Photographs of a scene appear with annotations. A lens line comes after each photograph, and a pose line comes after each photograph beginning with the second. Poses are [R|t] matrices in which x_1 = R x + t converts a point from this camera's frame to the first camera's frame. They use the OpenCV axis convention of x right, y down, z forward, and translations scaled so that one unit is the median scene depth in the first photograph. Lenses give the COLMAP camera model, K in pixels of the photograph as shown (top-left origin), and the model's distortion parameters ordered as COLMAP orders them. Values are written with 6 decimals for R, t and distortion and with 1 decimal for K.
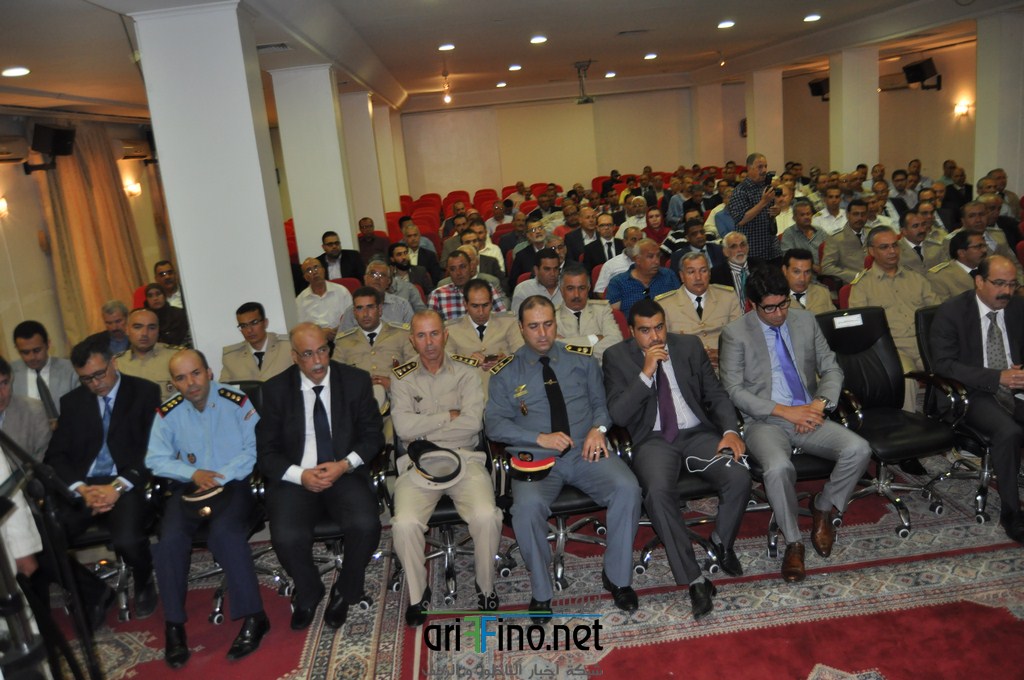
lens RADIAL K [[808.7, 0, 512.0], [0, 808.7, 340.0], [0, 0, 1]] dist [-0.094005, 0.045810]
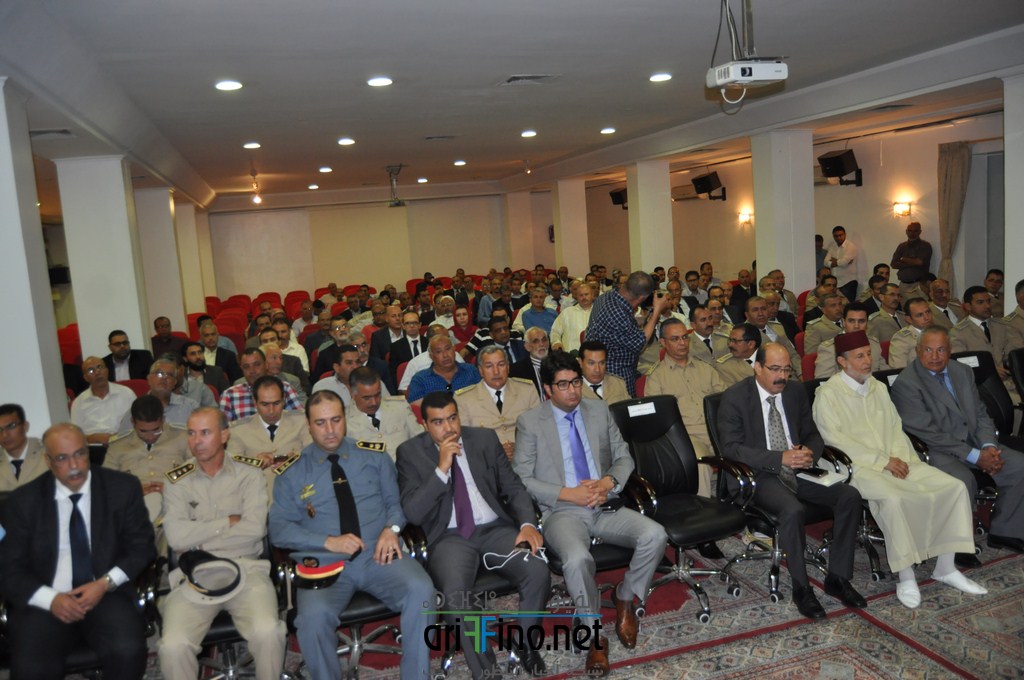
lens RADIAL K [[808.7, 0, 512.0], [0, 808.7, 340.0], [0, 0, 1]] dist [-0.094005, 0.045810]
pose [[0.975983, -0.005887, 0.217768, 0.032509], [0.033729, 0.991664, -0.124356, 0.009647], [-0.215221, 0.128714, 0.968046, 0.021186]]
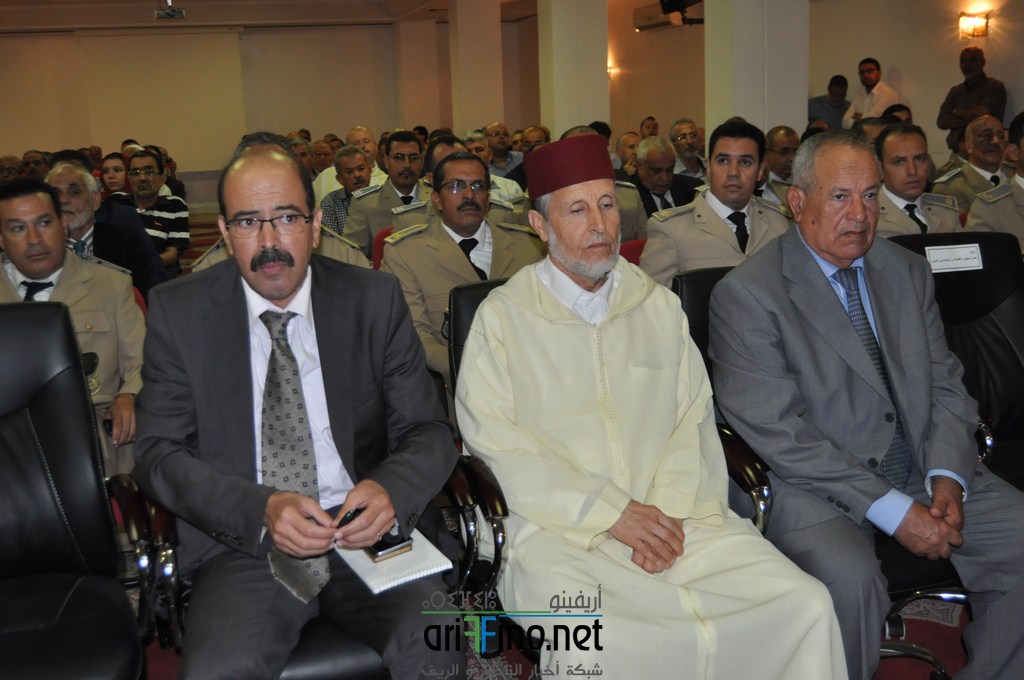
lens RADIAL K [[1114.3, 0, 512.0], [0, 1114.3, 340.0], [0, 0, 1]] dist [-0.070649, 0.016890]
pose [[0.973993, 0.014942, 0.226087, 0.492294], [-0.001851, 0.998314, -0.058007, 0.006298], [-0.226572, 0.056080, 0.972379, 0.395595]]
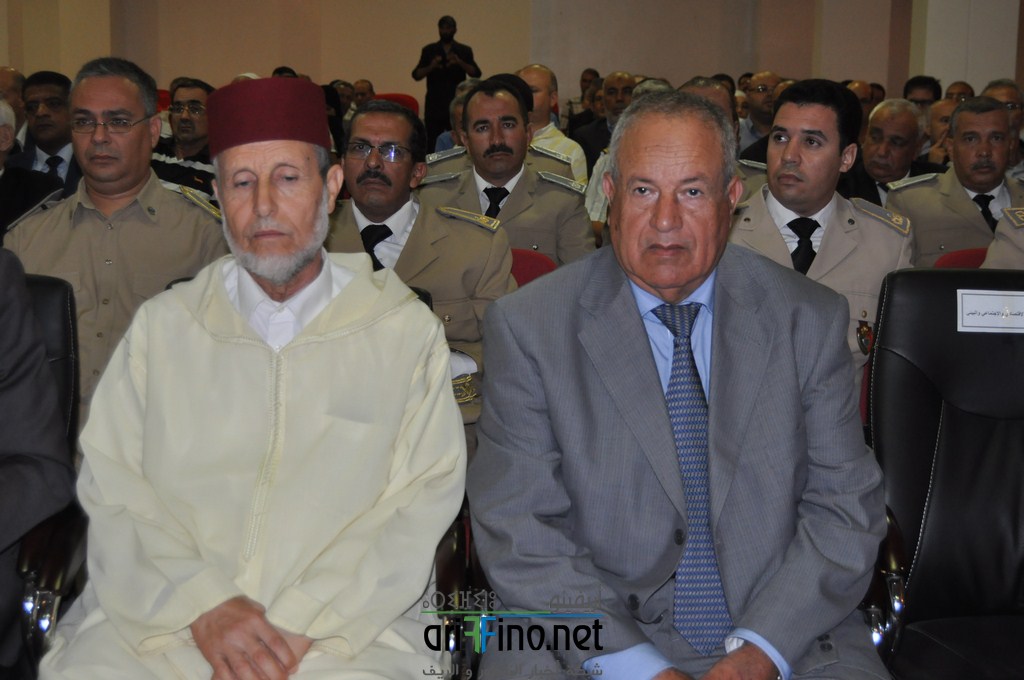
lens RADIAL K [[1642.5, 0, 512.0], [0, 1642.5, 340.0], [0, 0, 1]] dist [-0.004017, 0.007861]
pose [[0.990497, 0.122122, -0.063260, 0.727570], [-0.126318, 0.989710, -0.067216, -0.005754], [0.054400, 0.074568, 0.995731, 0.365328]]
